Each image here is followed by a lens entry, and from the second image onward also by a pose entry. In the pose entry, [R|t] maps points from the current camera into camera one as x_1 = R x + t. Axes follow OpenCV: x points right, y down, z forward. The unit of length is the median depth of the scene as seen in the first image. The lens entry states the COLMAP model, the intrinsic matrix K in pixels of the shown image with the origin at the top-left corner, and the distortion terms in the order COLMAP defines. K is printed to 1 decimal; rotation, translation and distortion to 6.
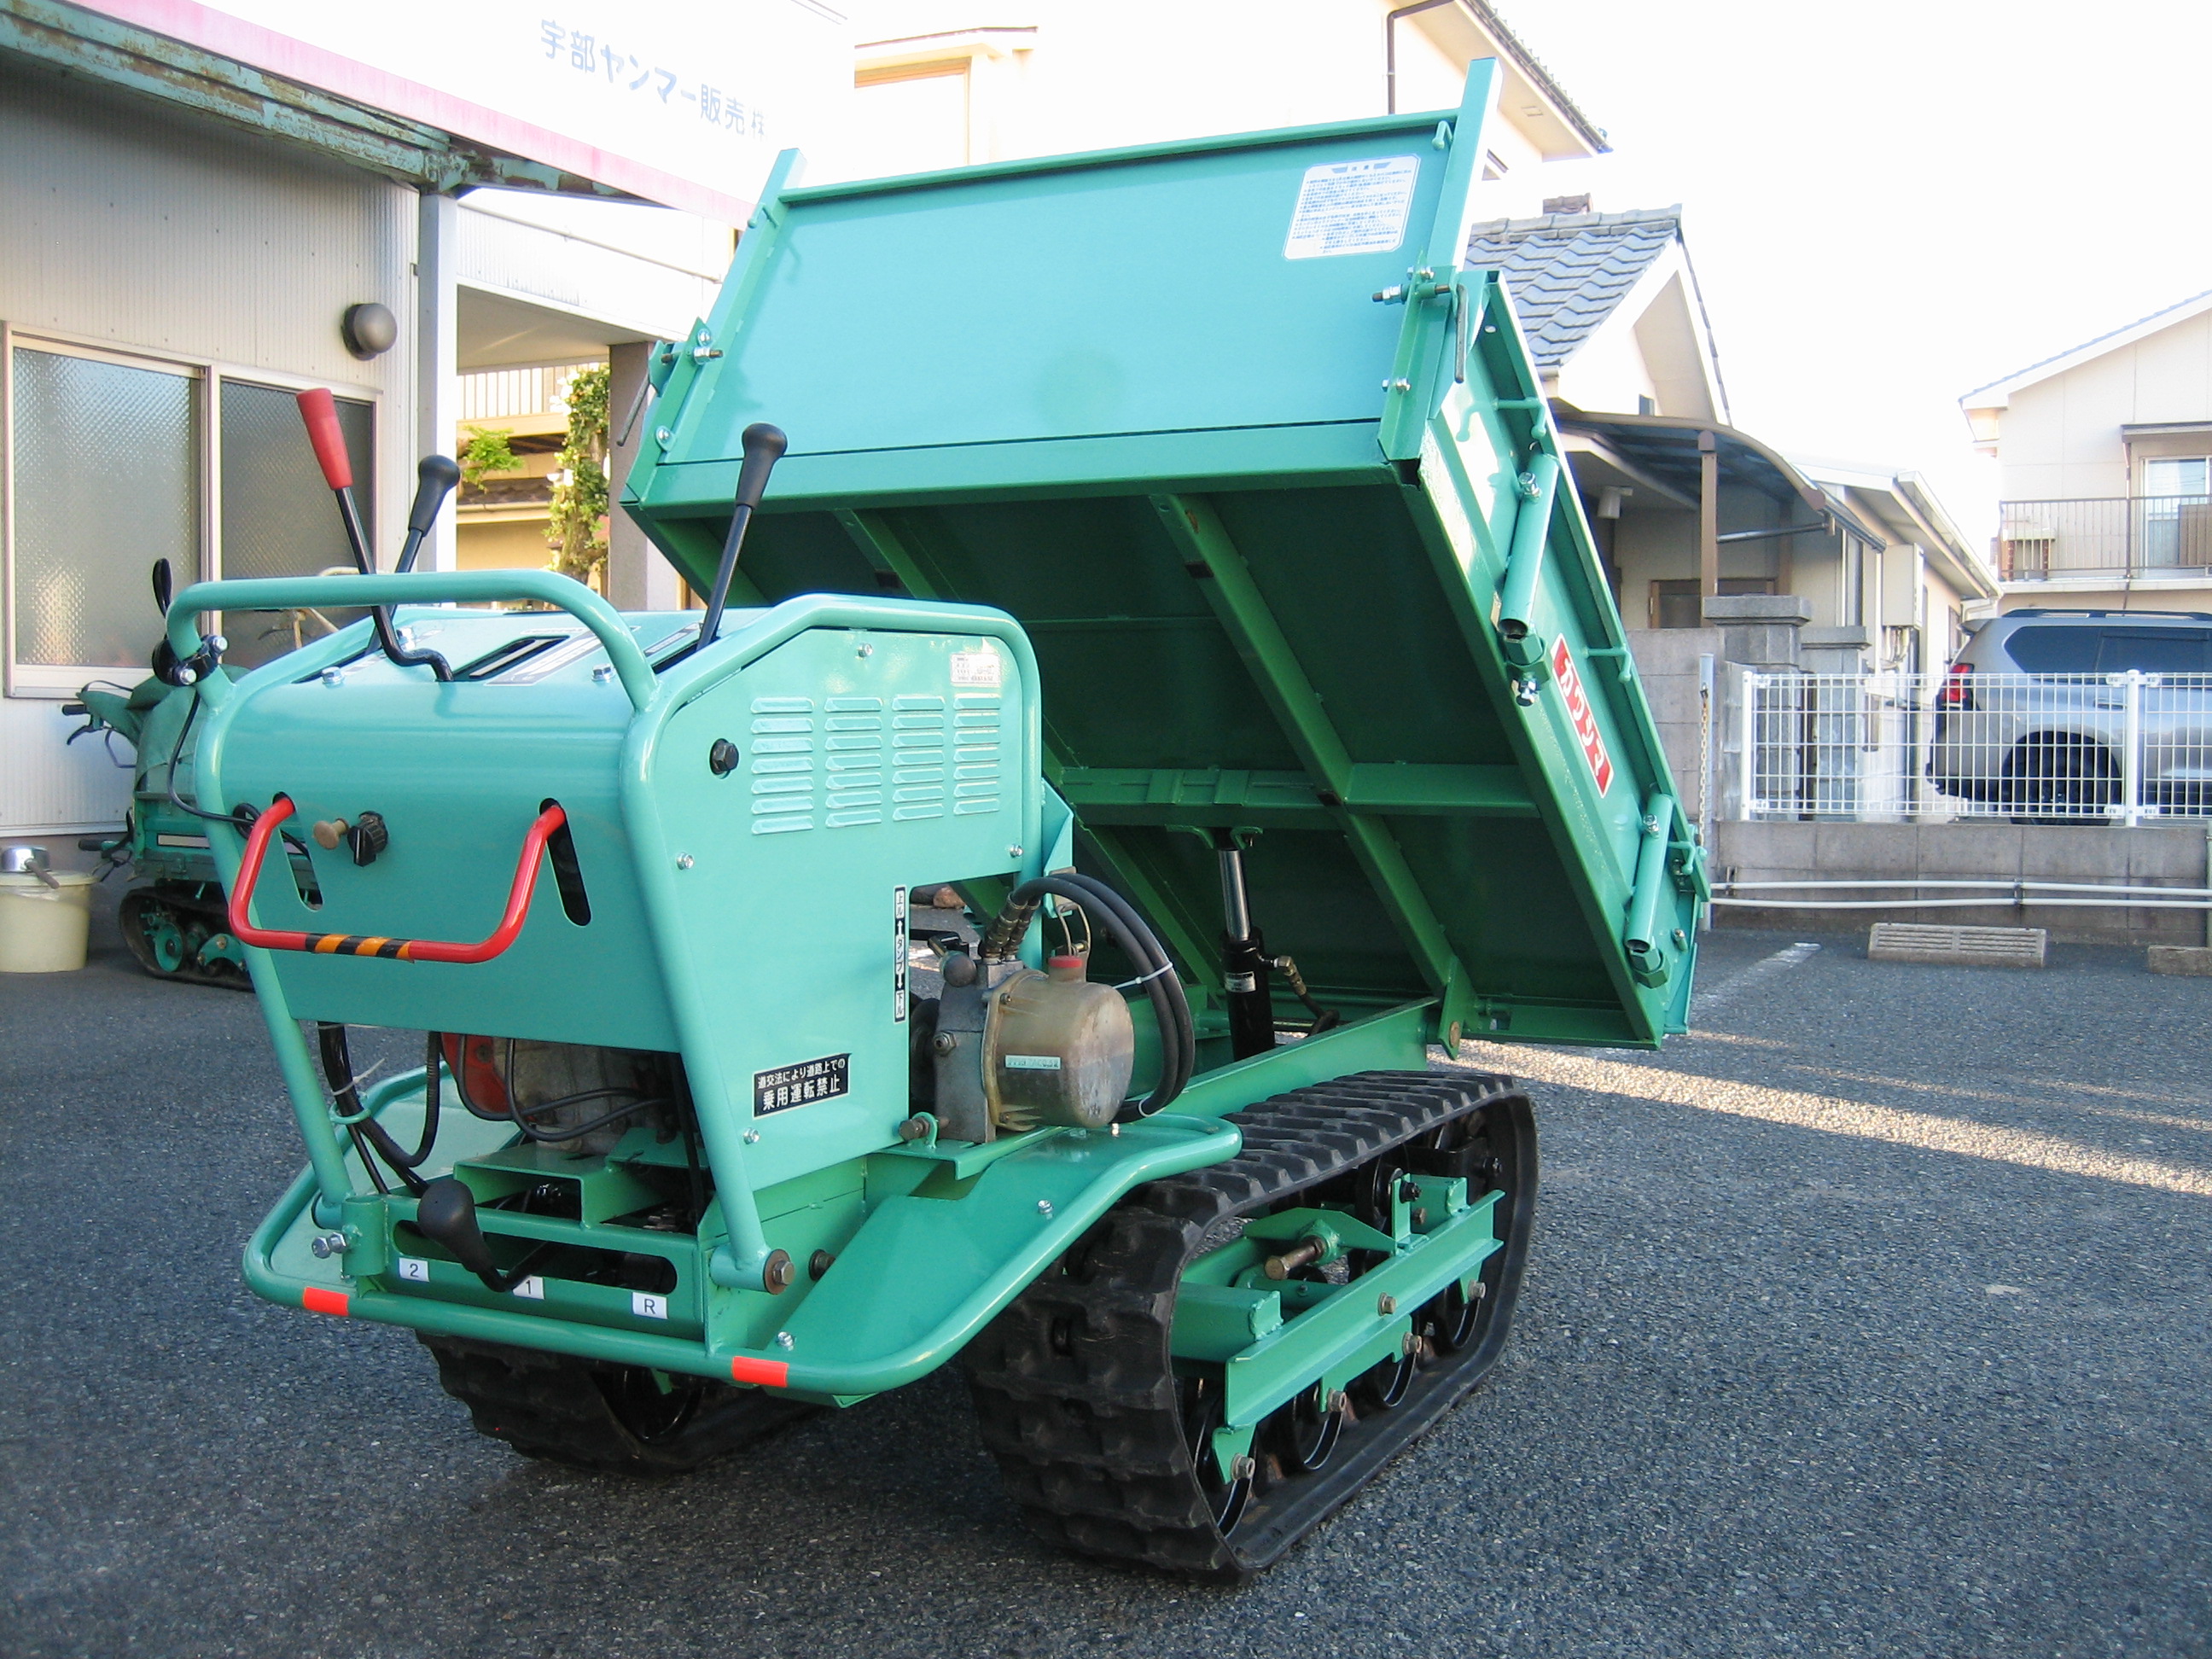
lens RADIAL K [[2313.8, 0, 1115.9], [0, 2313.8, 832.0], [0, 0, 1]] dist [-0.153876, 0.204918]
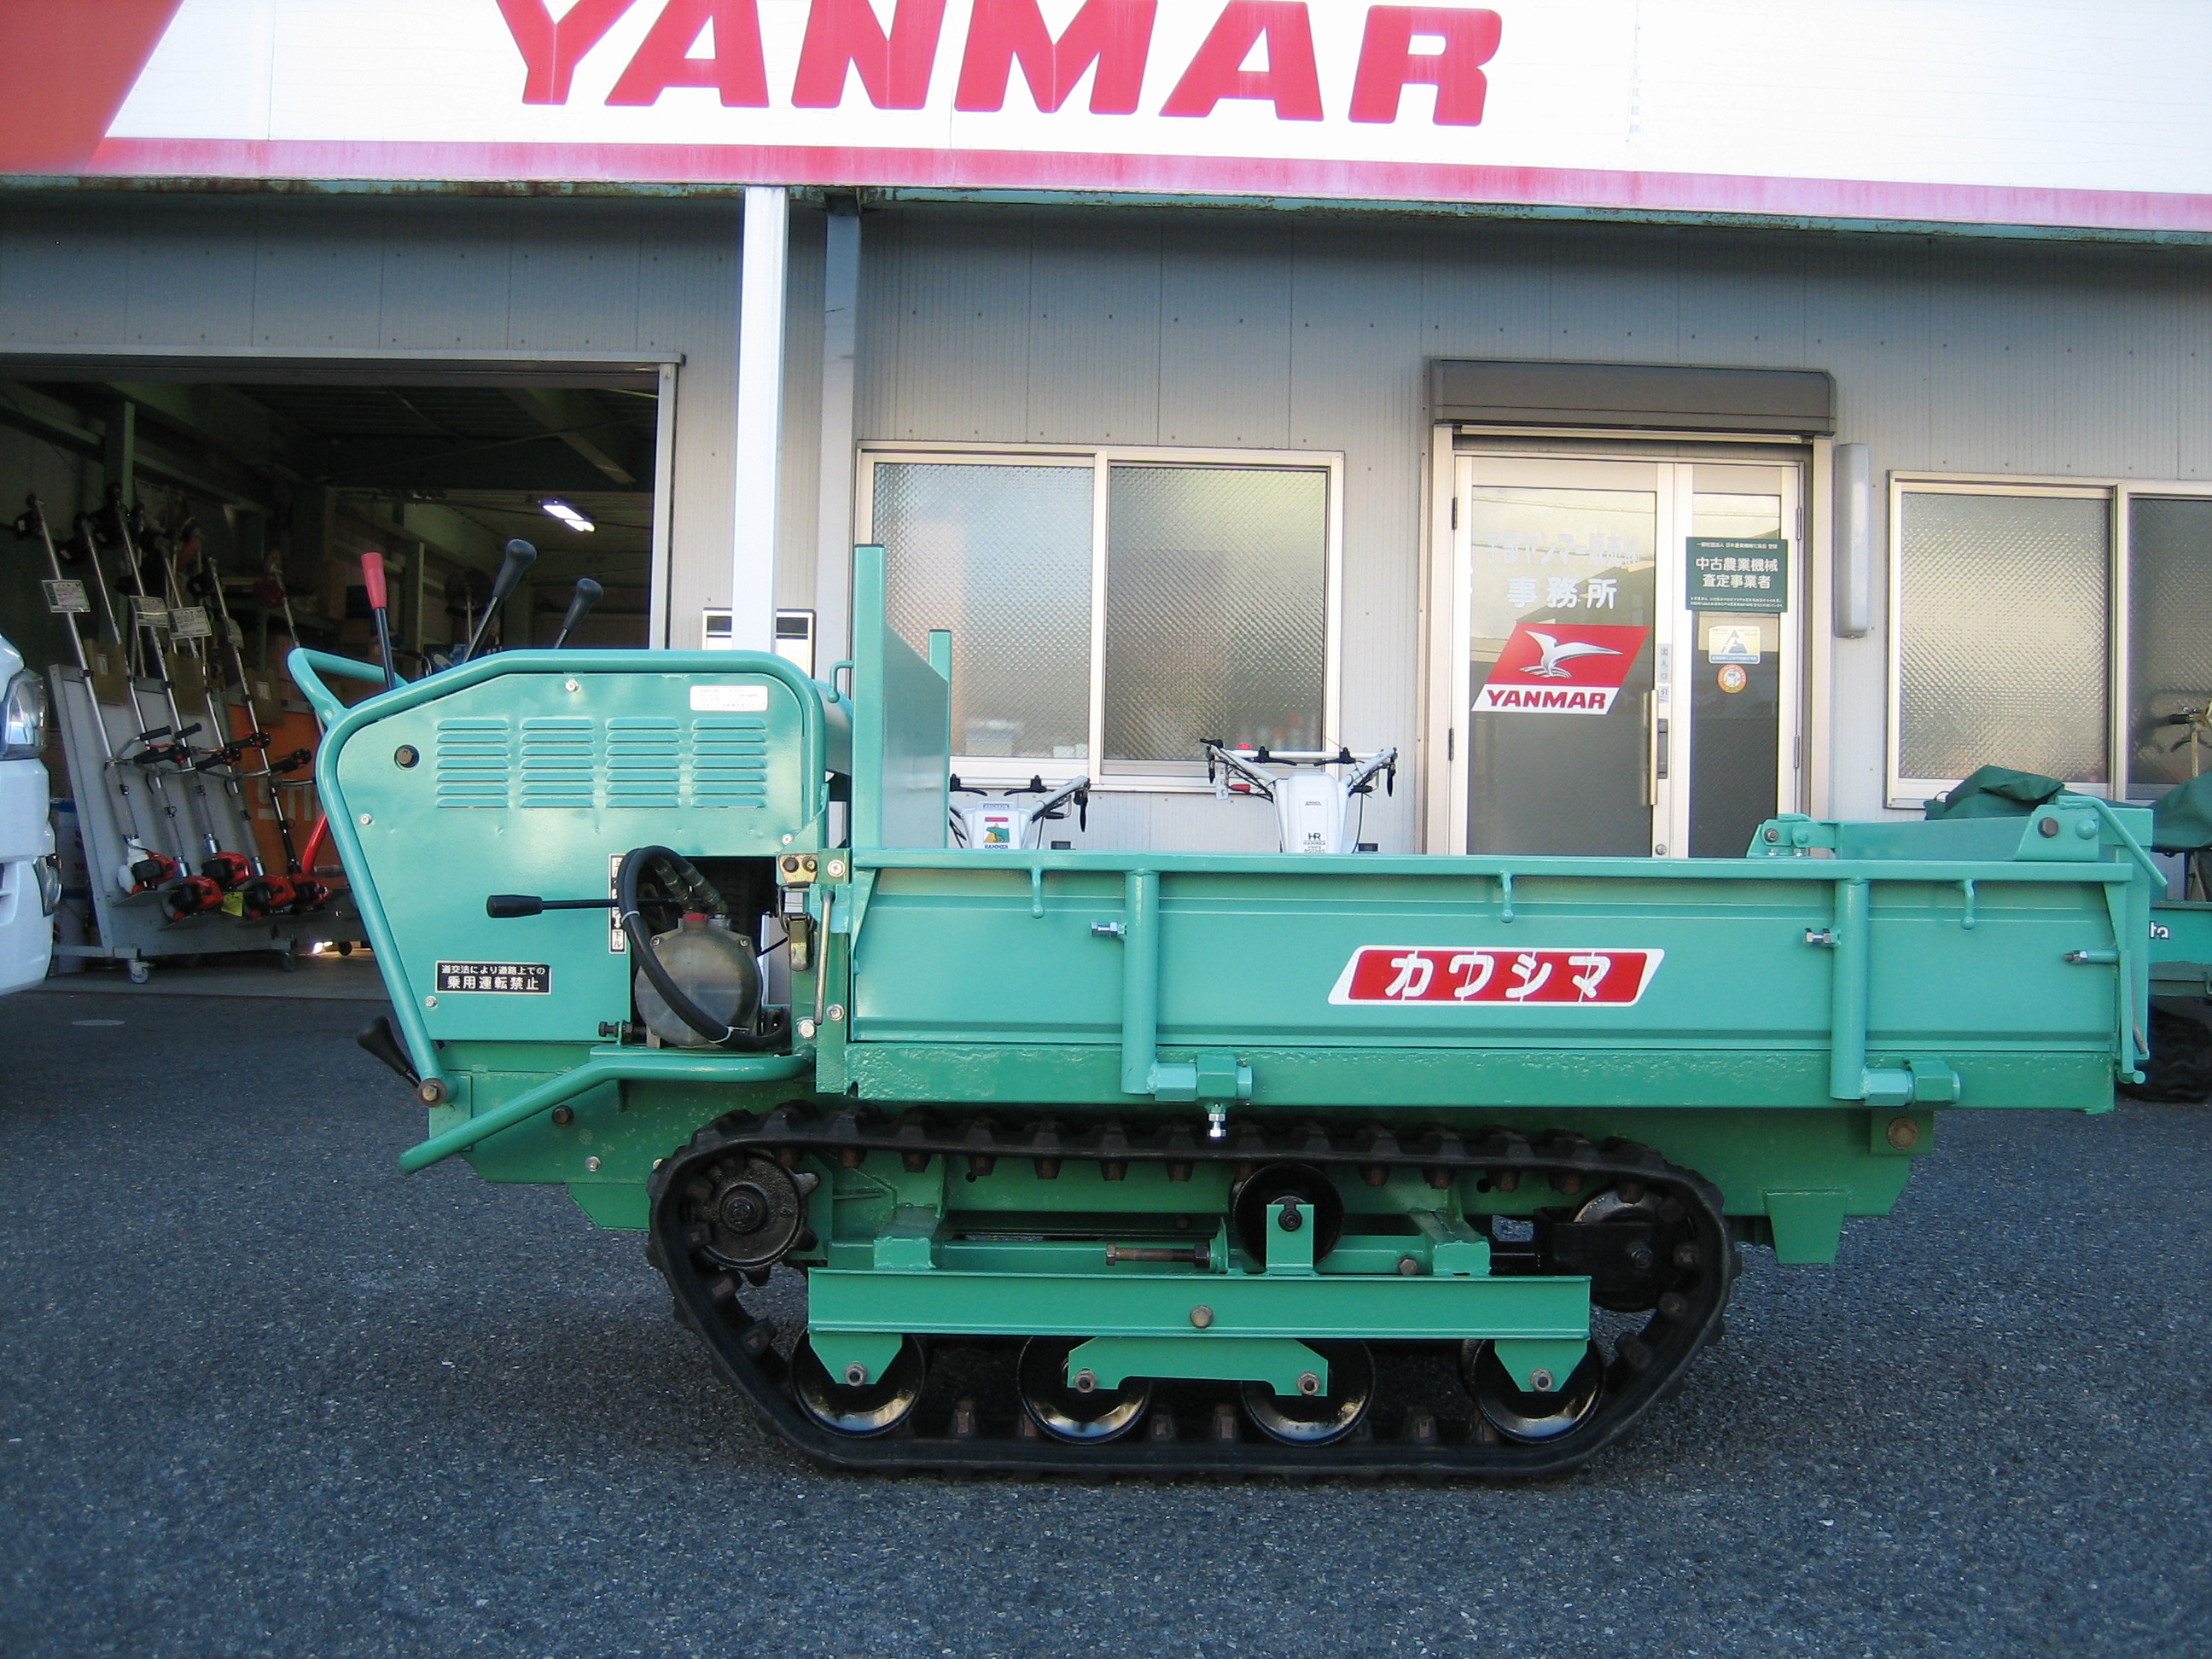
lens RADIAL K [[2313.8, 0, 1115.9], [0, 2313.8, 832.0], [0, 0, 1]] dist [-0.153876, 0.204918]
pose [[0.459788, -0.006676, -0.888004, 1.112220], [-0.054401, 0.997882, -0.035669, 0.038182], [0.886361, 0.064709, 0.458451, 0.552820]]
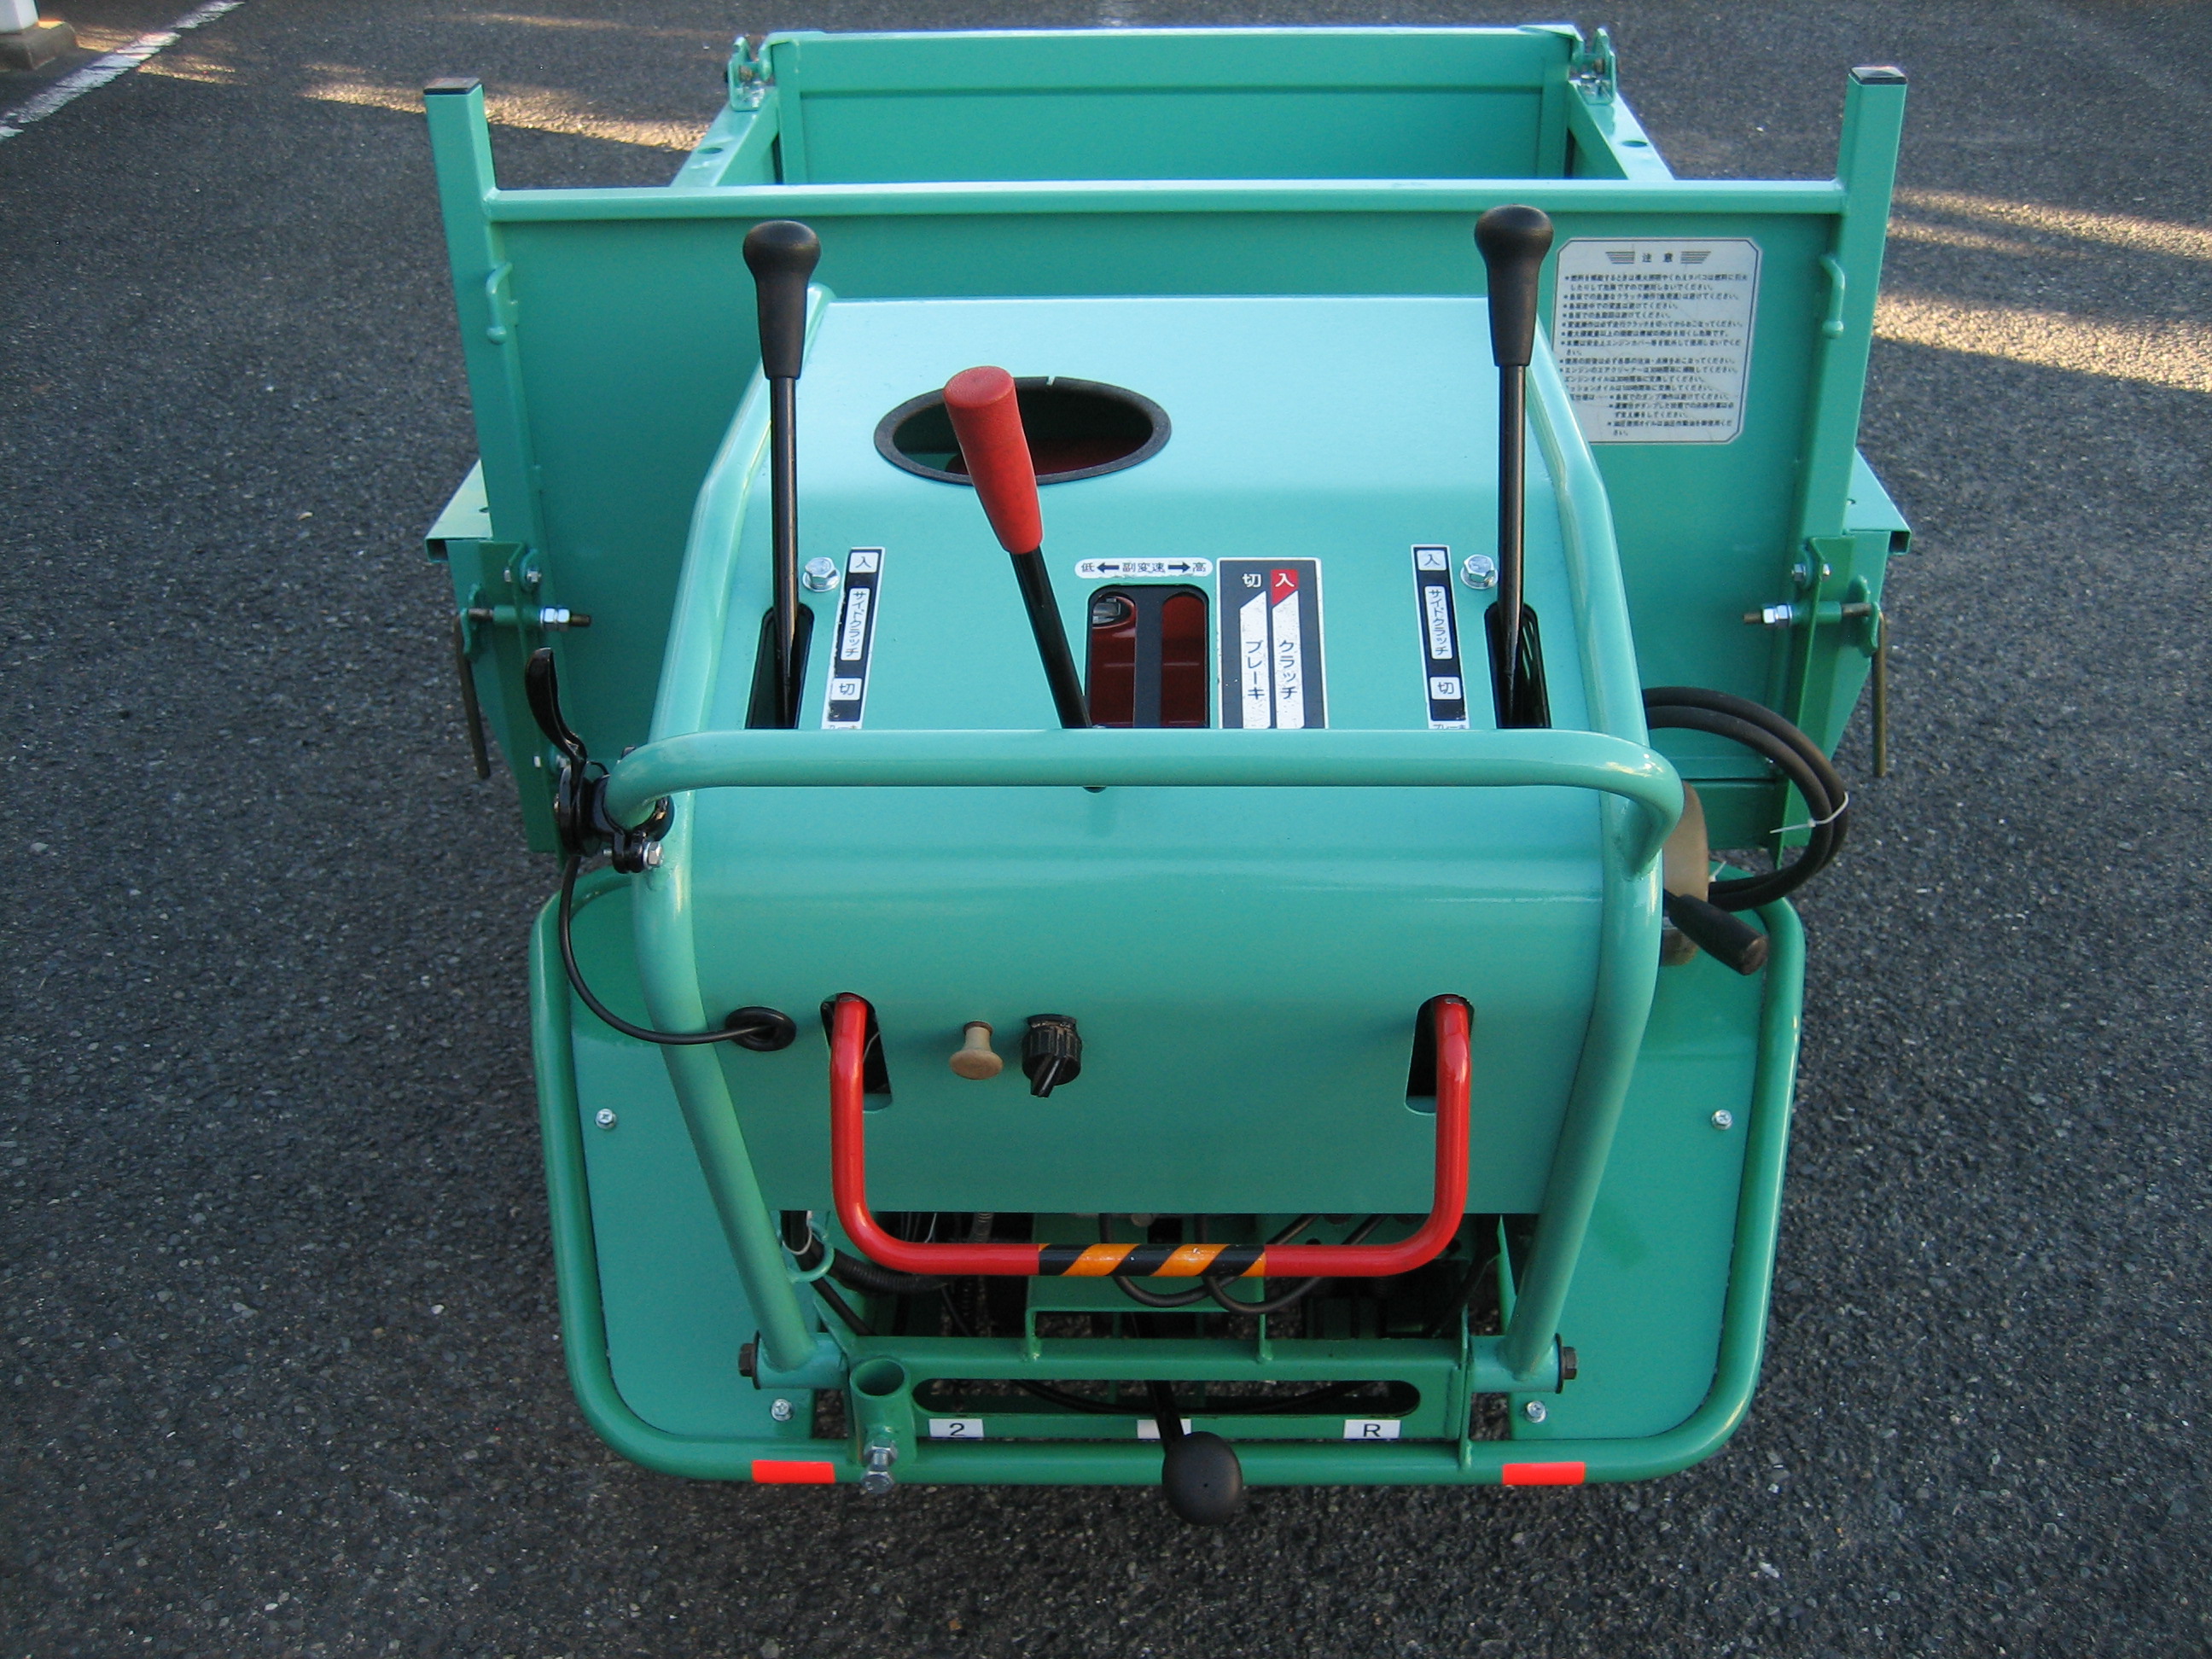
lens RADIAL K [[2313.8, 0, 1115.9], [0, 2313.8, 832.0], [0, 0, 1]] dist [-0.153876, 0.204918]
pose [[0.908577, -0.231825, 0.347483, -0.400513], [0.034958, 0.871144, 0.489782, -0.269958], [-0.416251, -0.432858, 0.799605, 0.419593]]
